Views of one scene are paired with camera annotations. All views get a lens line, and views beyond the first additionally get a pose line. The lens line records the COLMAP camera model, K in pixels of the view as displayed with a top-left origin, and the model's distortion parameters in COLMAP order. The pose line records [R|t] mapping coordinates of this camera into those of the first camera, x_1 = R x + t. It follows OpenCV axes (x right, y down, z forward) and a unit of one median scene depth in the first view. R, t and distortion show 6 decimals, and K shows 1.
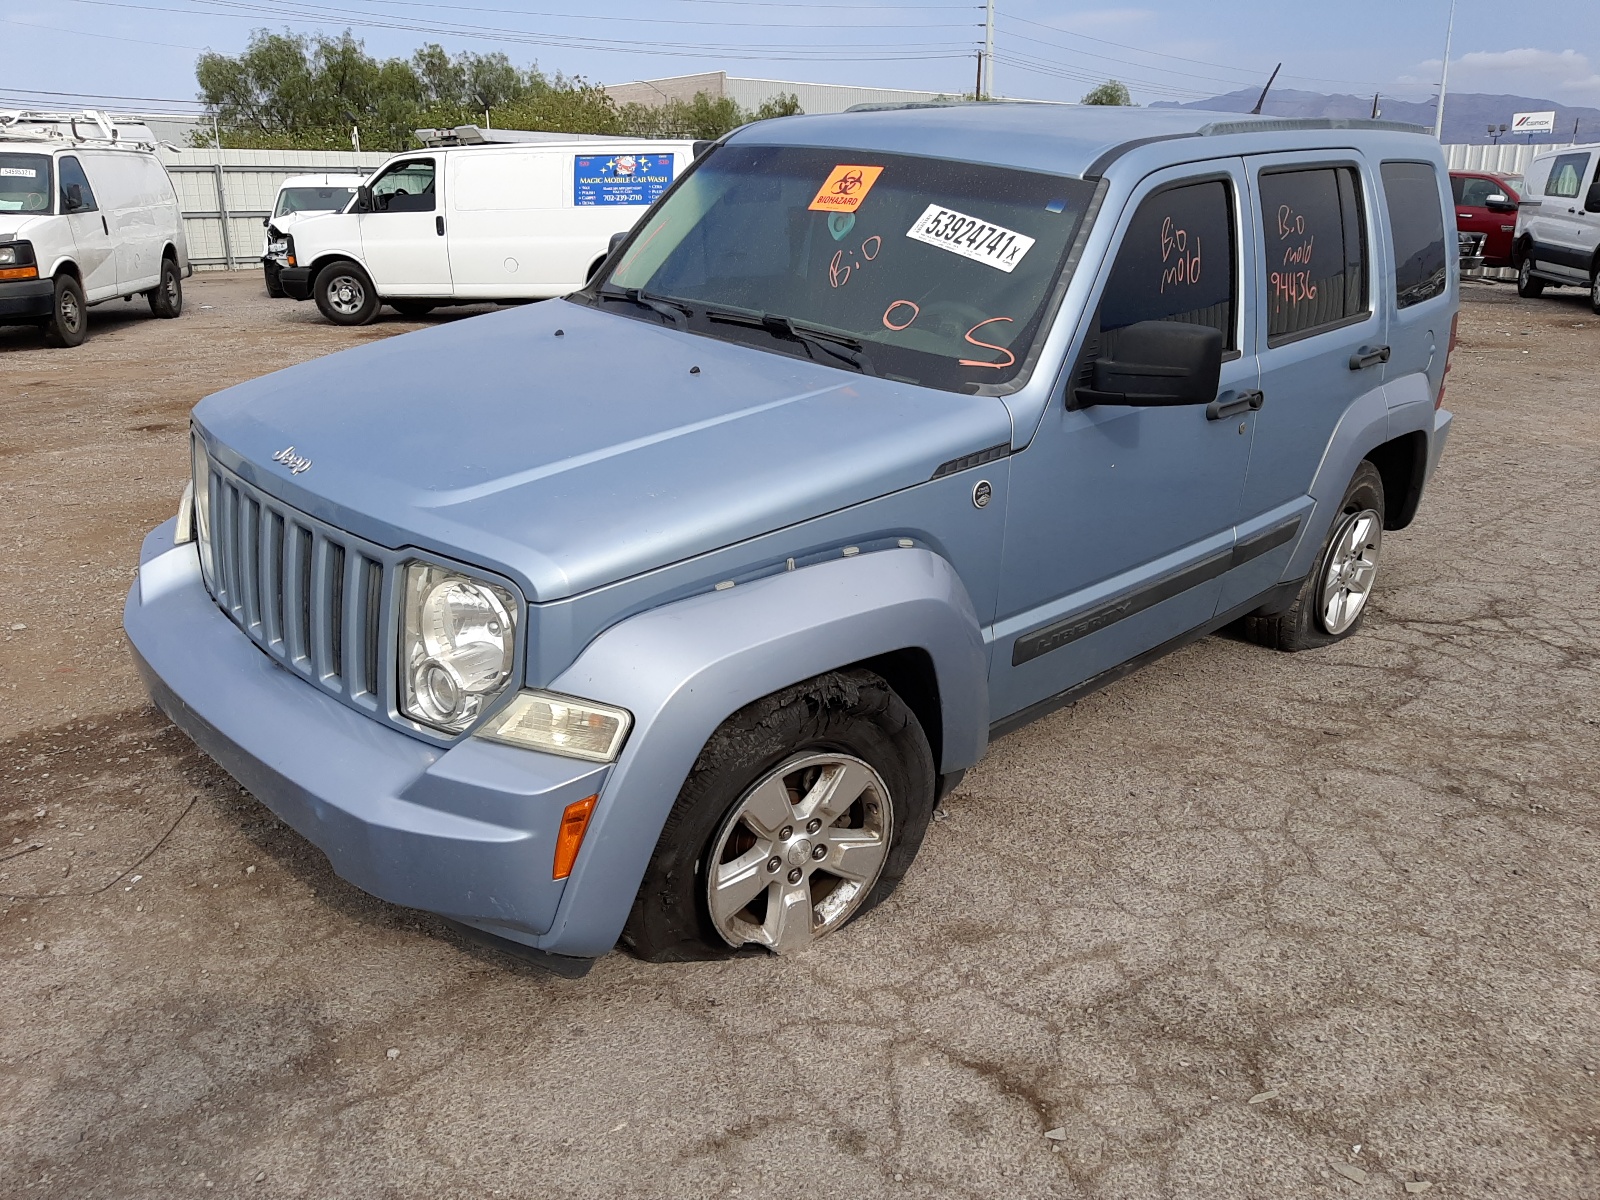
lens RADIAL K [[1208.6, 0, 794.6], [0, 1208.6, 637.4], [0, 0, 1]] dist [0.121291, -0.211738]
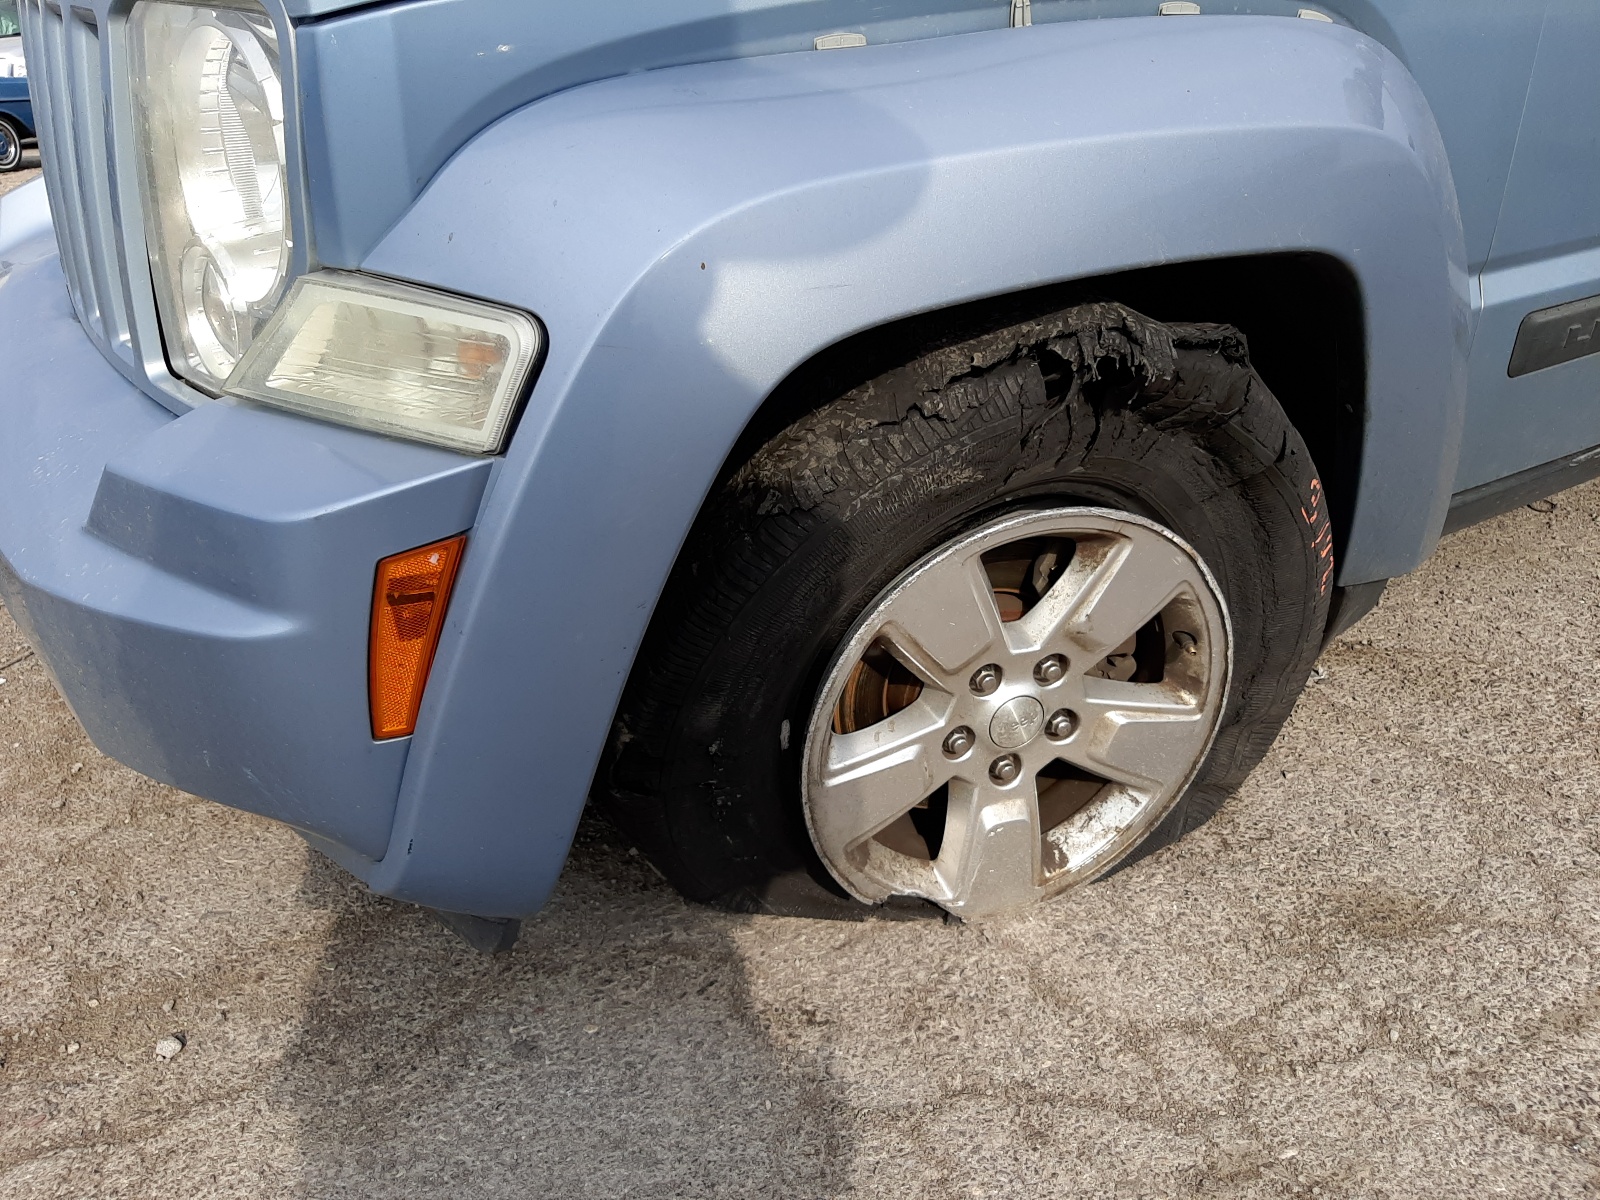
lens RADIAL K [[1208.6, 0, 794.6], [0, 1208.6, 637.4], [0, 0, 1]] dist [0.121291, -0.211738]
pose [[0.970450, 0.058792, -0.234029, 0.028766], [-0.031513, 0.992437, 0.118641, 0.091437], [0.239234, -0.107761, 0.964964, 0.528843]]
